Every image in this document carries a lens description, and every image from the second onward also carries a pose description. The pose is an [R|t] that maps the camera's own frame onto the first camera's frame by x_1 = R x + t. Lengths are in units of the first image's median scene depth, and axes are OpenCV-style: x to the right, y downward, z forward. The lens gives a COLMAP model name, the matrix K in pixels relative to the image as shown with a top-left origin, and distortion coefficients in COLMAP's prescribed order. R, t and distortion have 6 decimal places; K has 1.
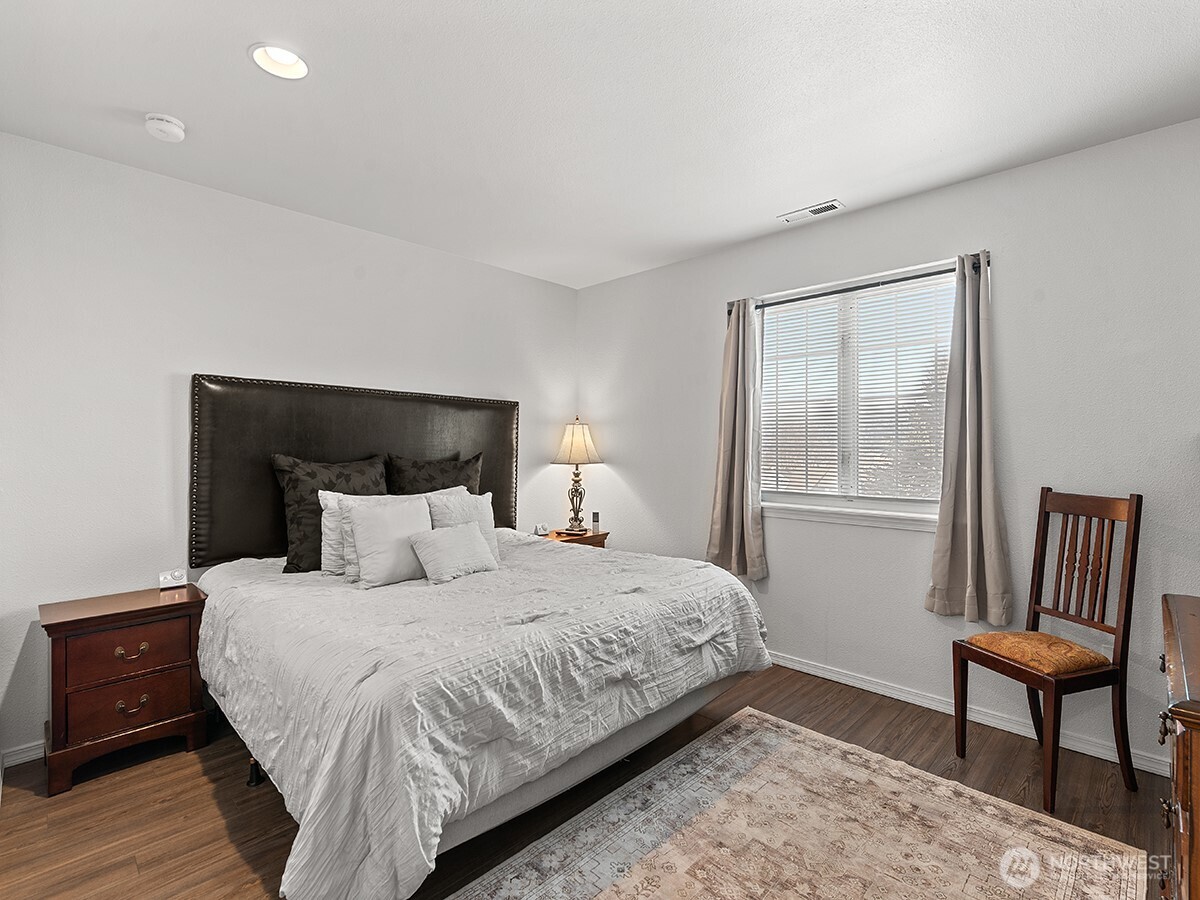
lens RADIAL K [[568.1, 0, 607.5], [0, 568.1, 444.4], [0, 0, 1]] dist [0.000542, -0.000352]
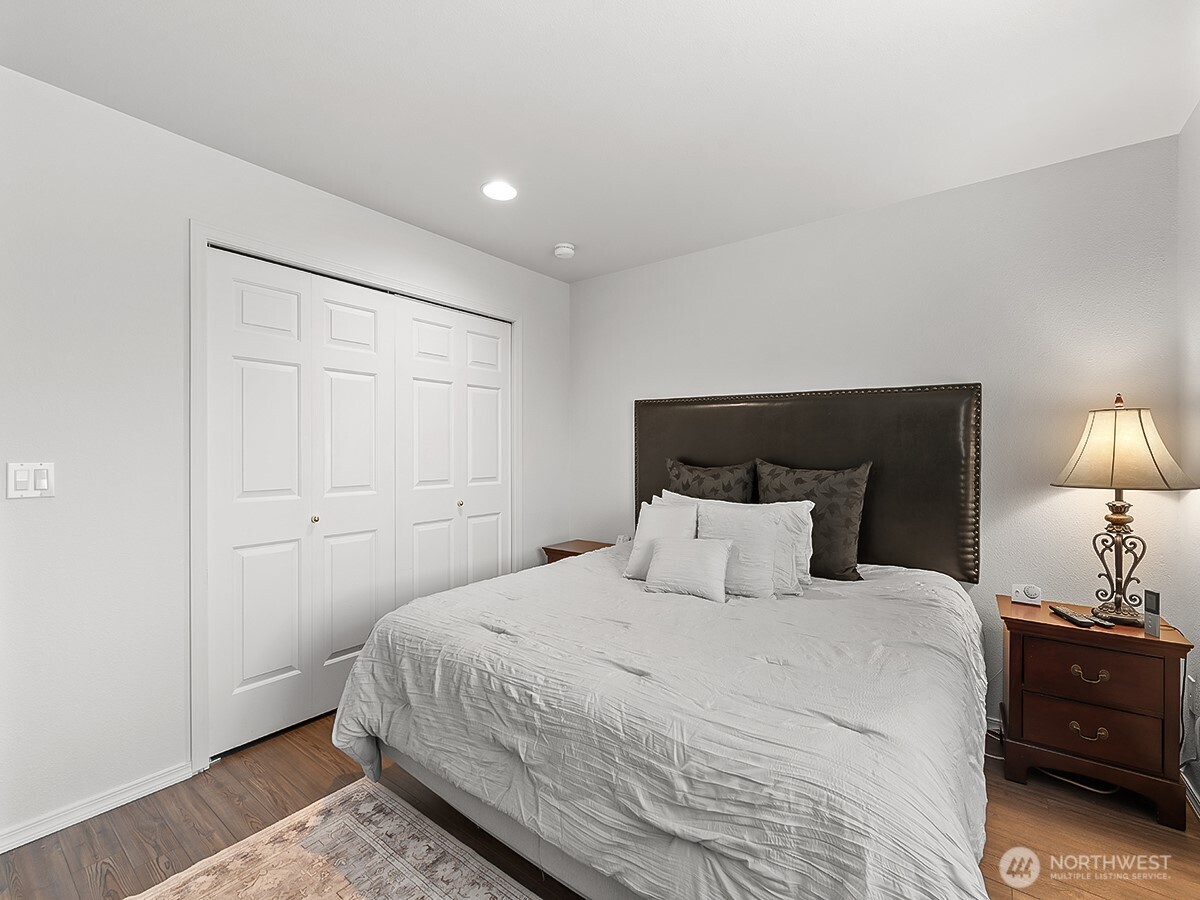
lens RADIAL K [[515.3, 0, 605.0], [0, 515.3, 445.8], [0, 0, 1]] dist [-0.000568, -0.000335]
pose [[0.131044, -0.006903, -0.991353, 0.600053], [0.001608, 0.999976, -0.006750, -0.002668], [0.991375, -0.000709, 0.131052, 0.832514]]
